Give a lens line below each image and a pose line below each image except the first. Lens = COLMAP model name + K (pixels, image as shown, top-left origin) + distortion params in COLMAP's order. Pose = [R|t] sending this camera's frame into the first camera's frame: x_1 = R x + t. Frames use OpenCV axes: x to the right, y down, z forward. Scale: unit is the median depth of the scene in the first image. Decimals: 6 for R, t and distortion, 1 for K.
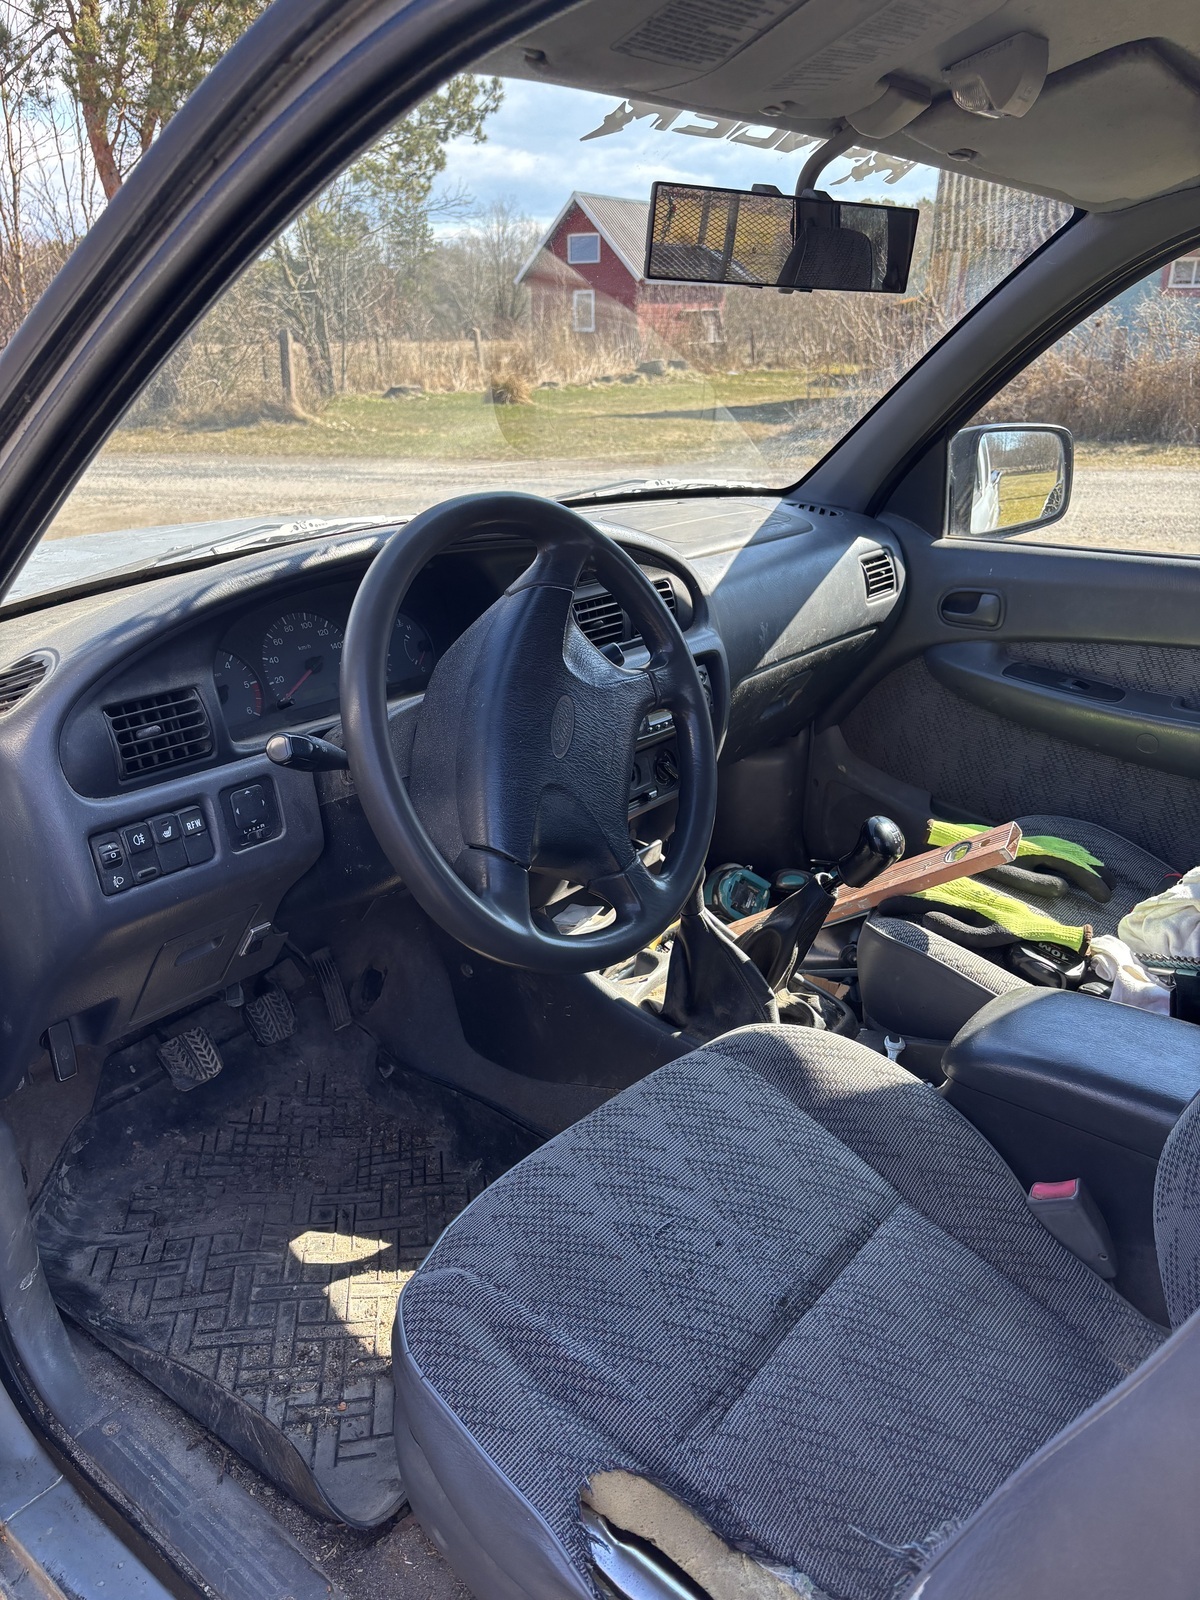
lens RADIAL K [[1261.4, 0, 572.6], [0, 1261.4, 799.7], [0, 0, 1]] dist [-0.000619, -0.004071]
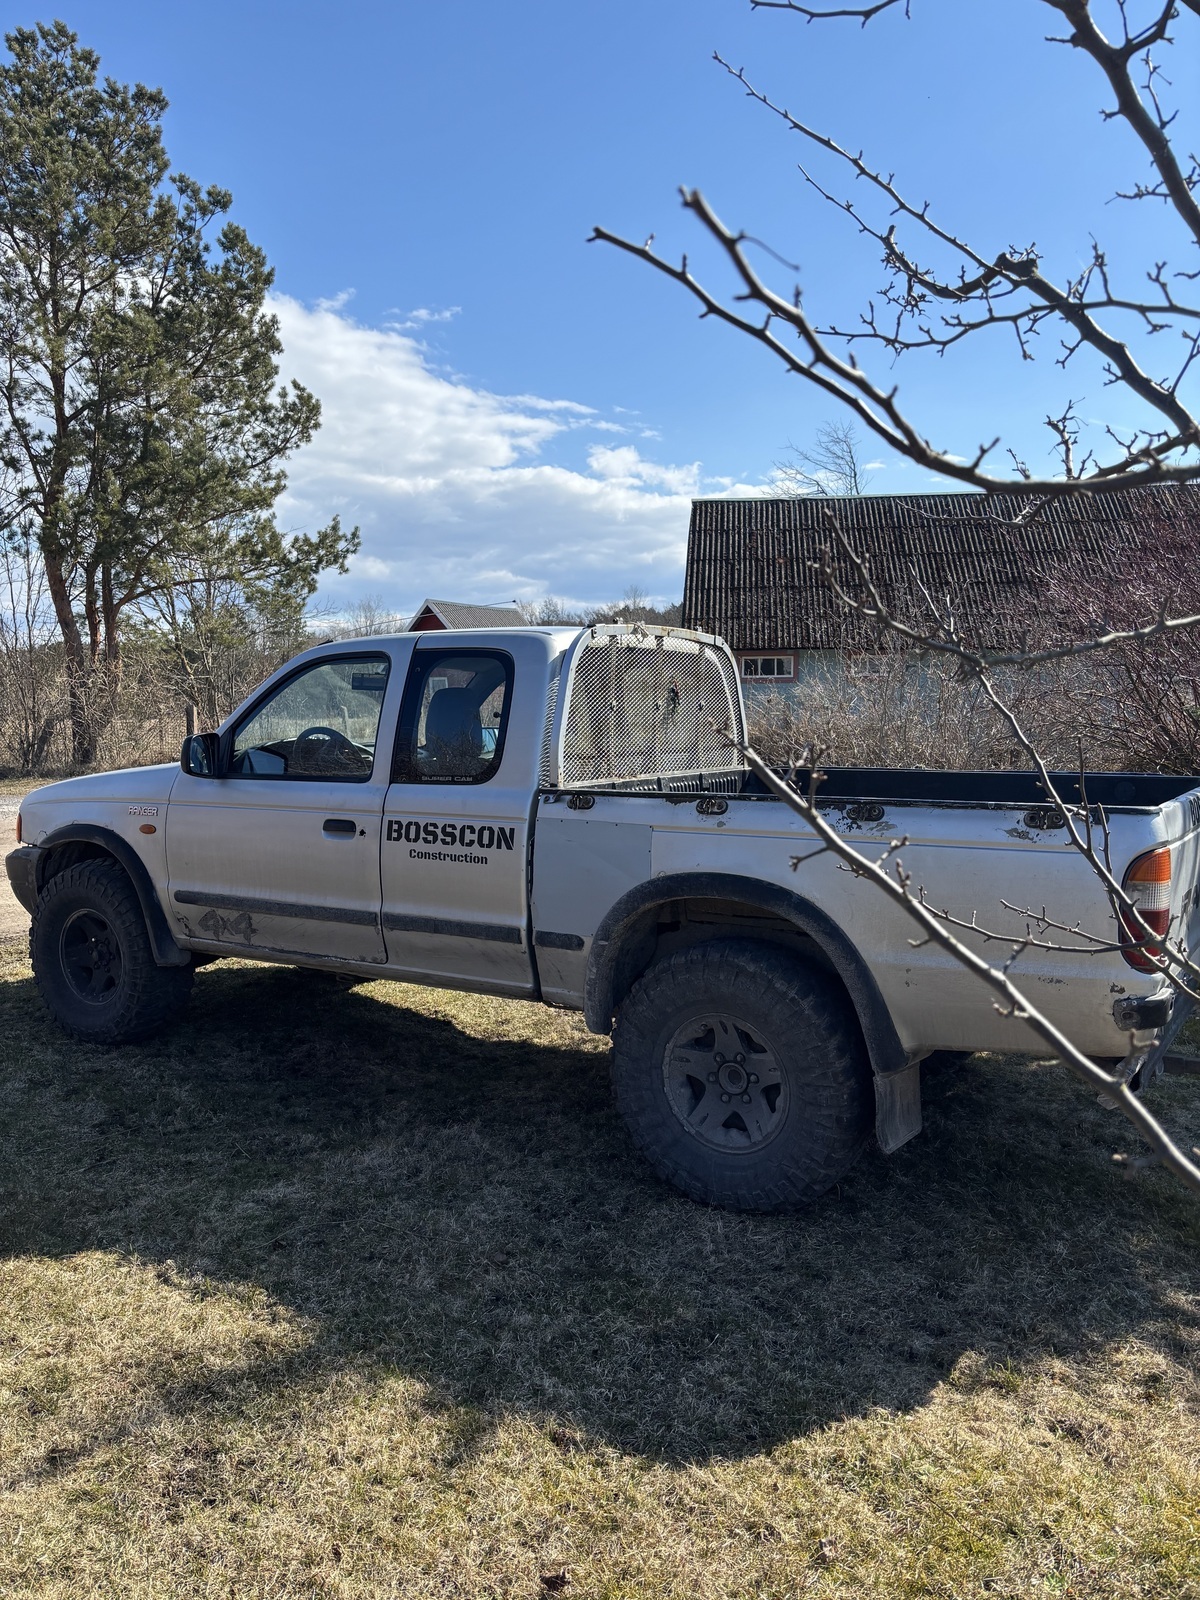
lens RADIAL K [[1221.1, 0, 597.0], [0, 1221.1, 795.4], [0, 0, 1]] dist [0.106723, -0.128109]
pose [[0.991601, -0.017705, 0.128120, 0.022691], [0.052832, 0.959622, -0.276286, 0.081751], [-0.118055, 0.280734, 0.952497, -0.213543]]
